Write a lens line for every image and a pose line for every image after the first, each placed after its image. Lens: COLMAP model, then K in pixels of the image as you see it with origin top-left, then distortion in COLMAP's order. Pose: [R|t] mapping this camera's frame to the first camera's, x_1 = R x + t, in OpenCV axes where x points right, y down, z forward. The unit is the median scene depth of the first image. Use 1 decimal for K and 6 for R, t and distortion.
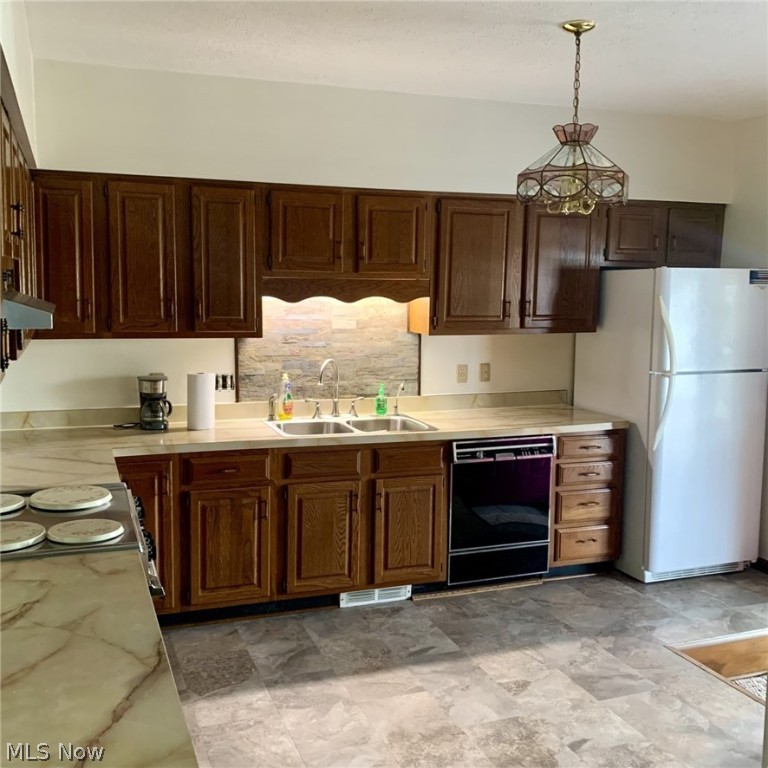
lens RADIAL K [[844.7, 0, 381.8], [0, 844.7, 380.7], [0, 0, 1]] dist [0.088054, -0.281117]
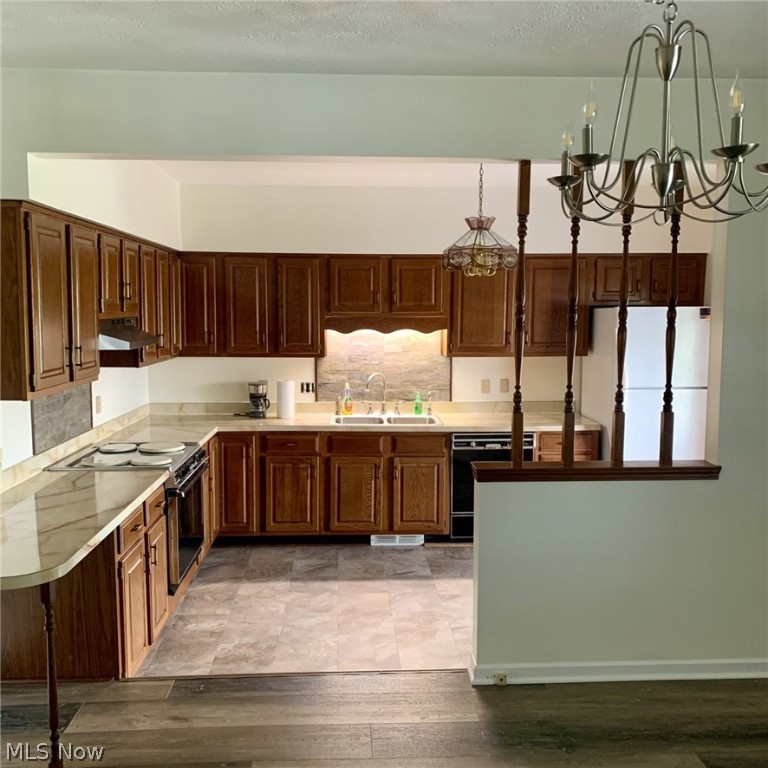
lens RADIAL K [[792.4, 0, 384.0], [0, 792.4, 384.0], [0, 0, 1]] dist [0.071619, -0.188280]
pose [[0.953600, 0.019973, -0.300412, 0.371043], [-0.025894, 0.999541, -0.015742, 0.014239], [0.299960, 0.022791, 0.953680, -0.283585]]
